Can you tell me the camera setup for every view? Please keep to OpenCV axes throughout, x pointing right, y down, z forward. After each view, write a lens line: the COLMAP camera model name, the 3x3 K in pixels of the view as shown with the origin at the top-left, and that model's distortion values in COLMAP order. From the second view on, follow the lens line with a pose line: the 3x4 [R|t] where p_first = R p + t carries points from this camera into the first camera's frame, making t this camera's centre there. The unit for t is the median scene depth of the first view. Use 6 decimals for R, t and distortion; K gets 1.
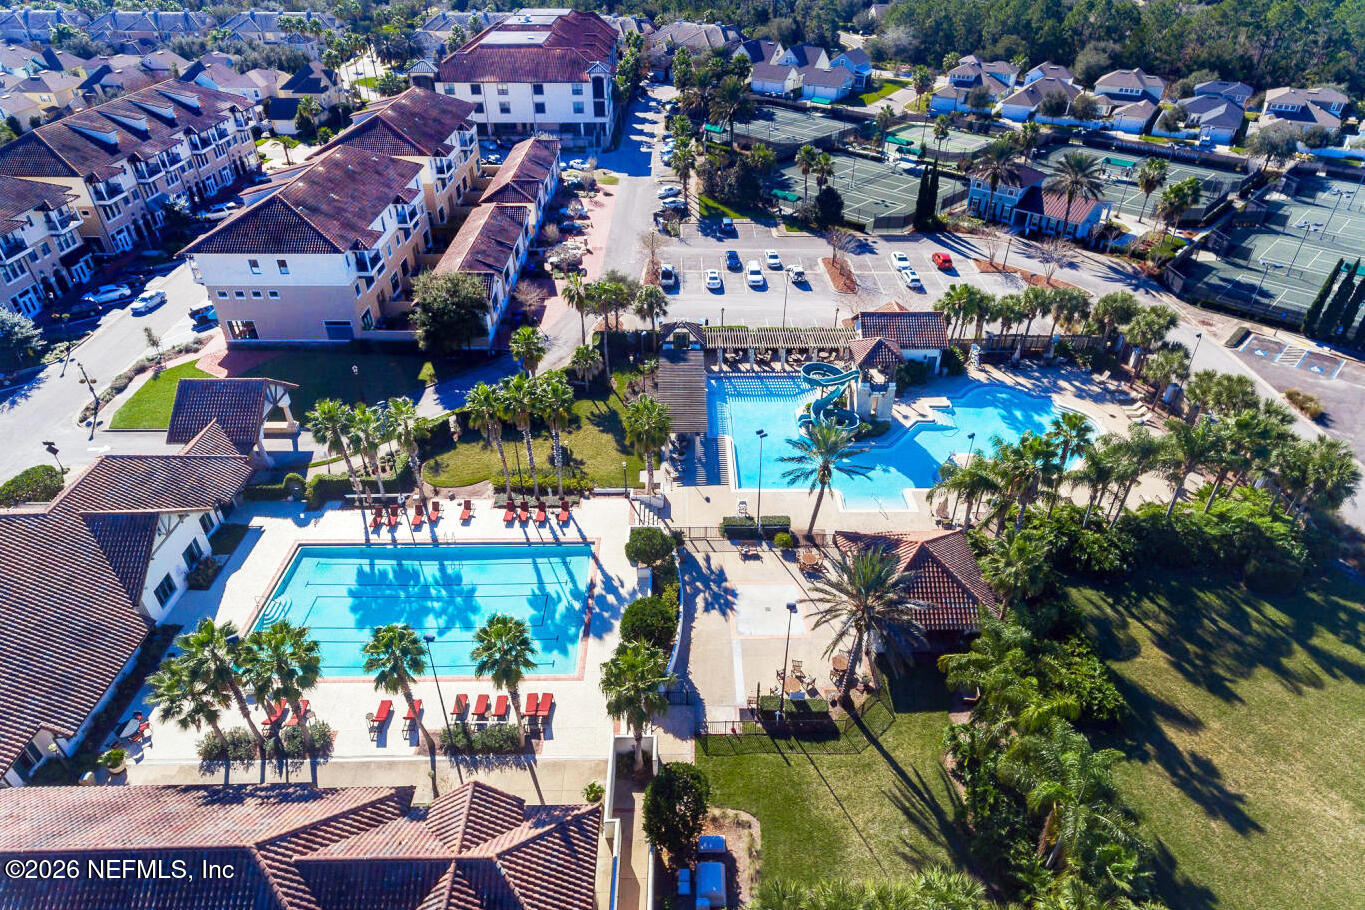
lens RADIAL K [[842.0, 0, 682.5], [0, 842.0, 455.0], [0, 0, 1]] dist [0.005807, 0.001533]
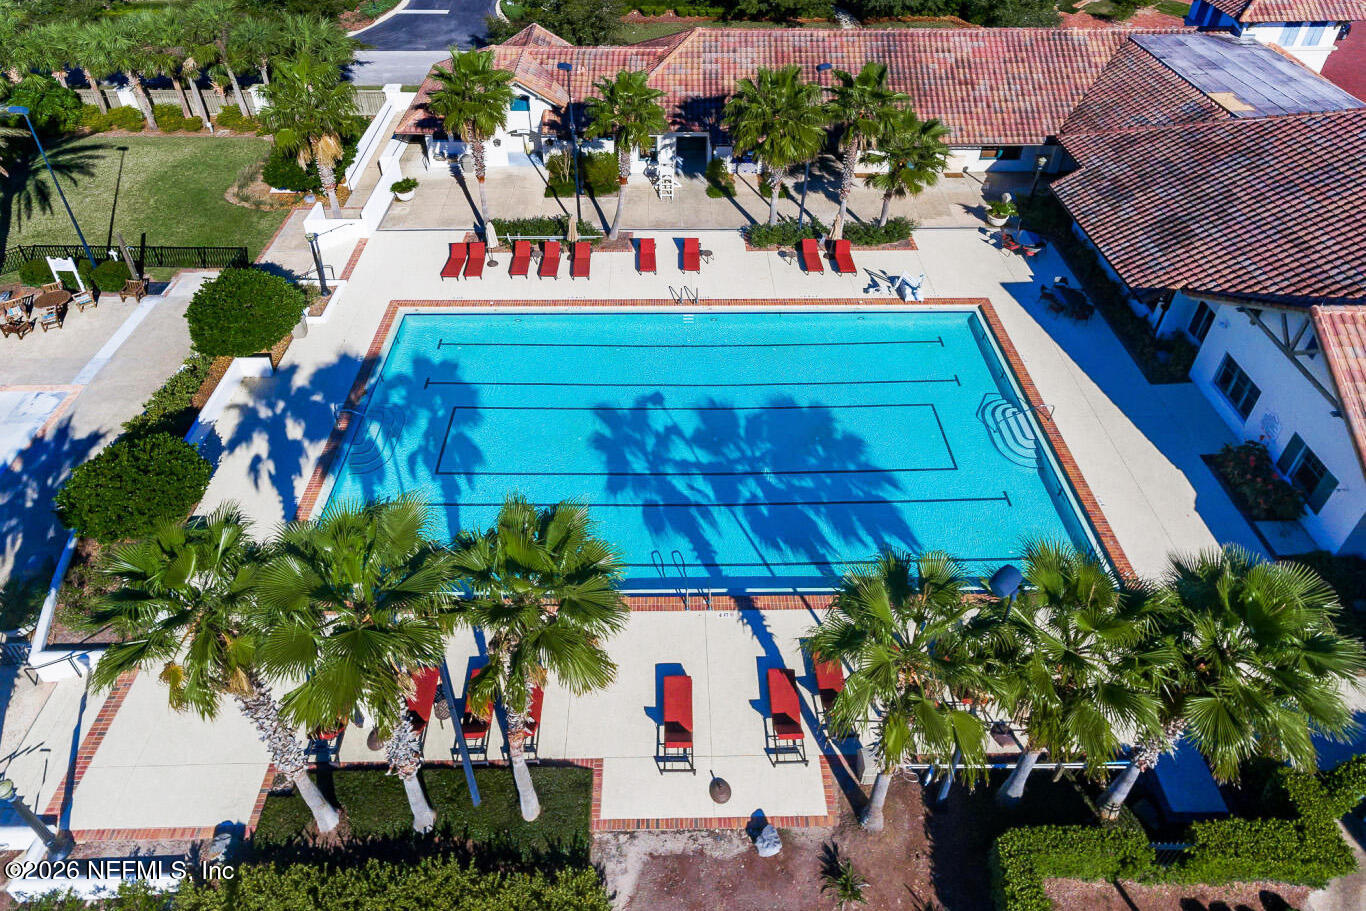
lens RADIAL K [[842.6, 0, 683.0], [0, 842.6, 455.5], [0, 0, 1]] dist [0.005807, 0.001533]
pose [[-0.999793, -0.015615, -0.013036, -0.260809], [-0.016711, 0.265129, 0.964068, -0.240650], [-0.011598, 0.964087, -0.265335, 1.024926]]
